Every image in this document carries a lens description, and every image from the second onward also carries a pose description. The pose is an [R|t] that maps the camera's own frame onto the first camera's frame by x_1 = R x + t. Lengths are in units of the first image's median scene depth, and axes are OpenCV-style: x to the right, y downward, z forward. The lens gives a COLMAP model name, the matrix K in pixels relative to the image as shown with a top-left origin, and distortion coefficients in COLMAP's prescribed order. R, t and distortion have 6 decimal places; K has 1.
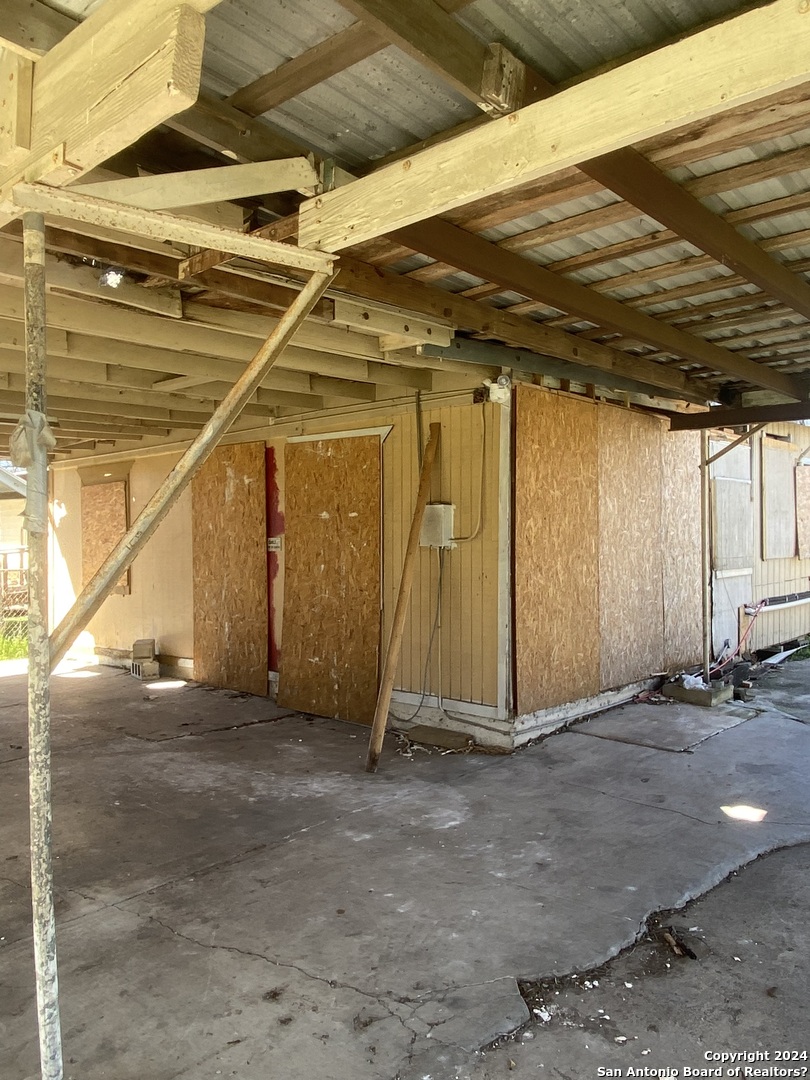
lens RADIAL K [[805.3, 0, 402.4], [0, 805.3, 533.3], [0, 0, 1]] dist [0.072783, -0.094830]
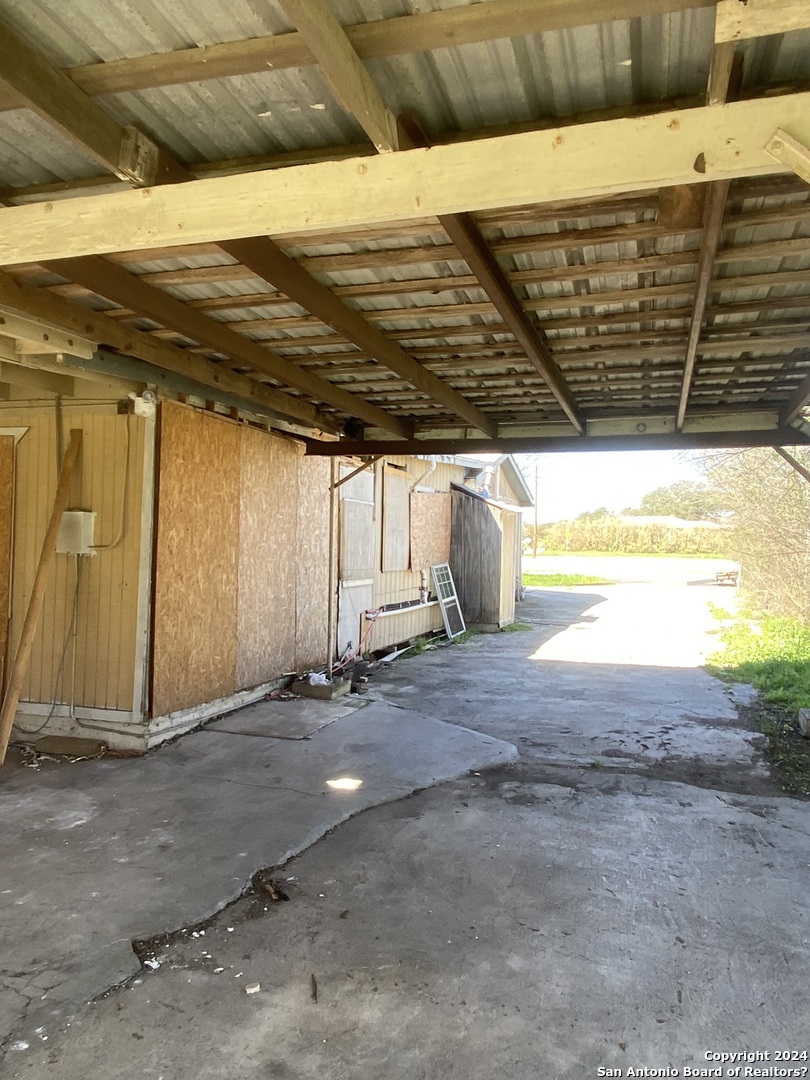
lens RADIAL K [[805.3, 0, 401.3], [0, 805.3, 539.4], [0, 0, 1]] dist [0.072783, -0.094830]
pose [[0.913019, 0.031441, 0.406703, 0.003722], [-0.029153, 0.999505, -0.011824, -0.001151], [-0.406873, -0.001061, 0.913484, -0.112620]]
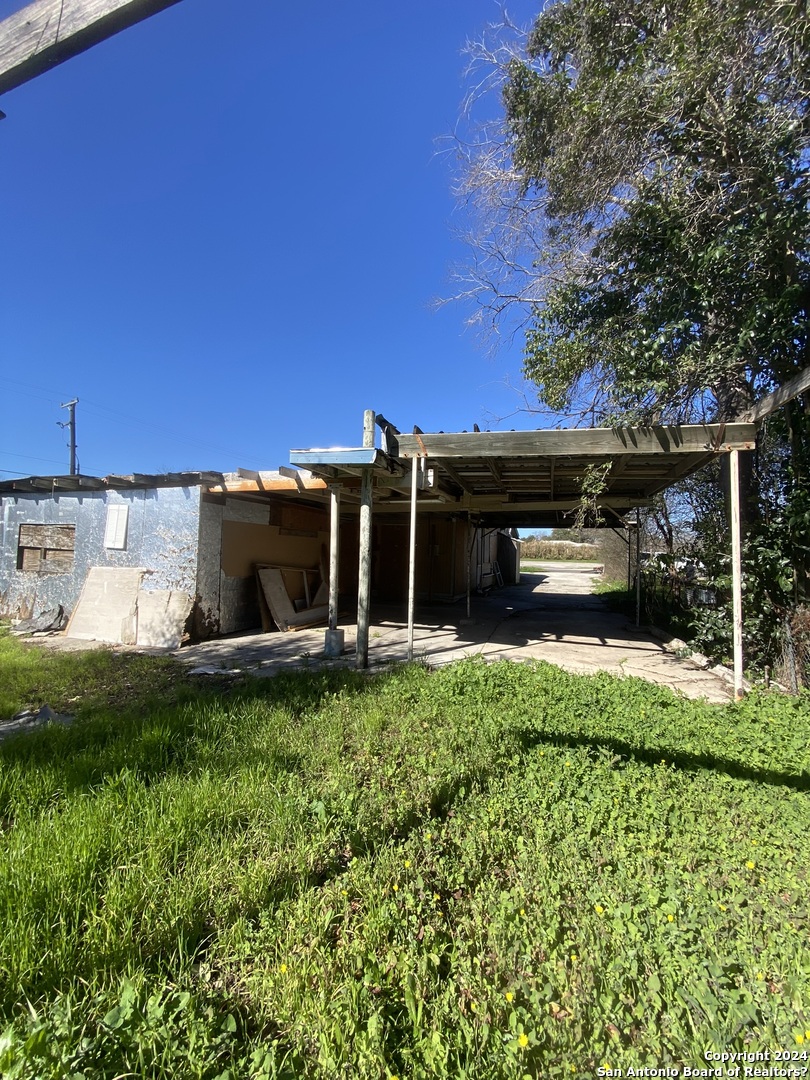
lens RADIAL K [[436.4, 0, 405.0], [0, 436.4, 538.1], [0, 0, 1]] dist [-0.000176, 0.000001]
pose [[0.925500, 0.052668, 0.375069, -1.265569], [-0.040629, 0.998376, -0.039939, 0.031190], [-0.376563, 0.021725, 0.926136, -1.324986]]
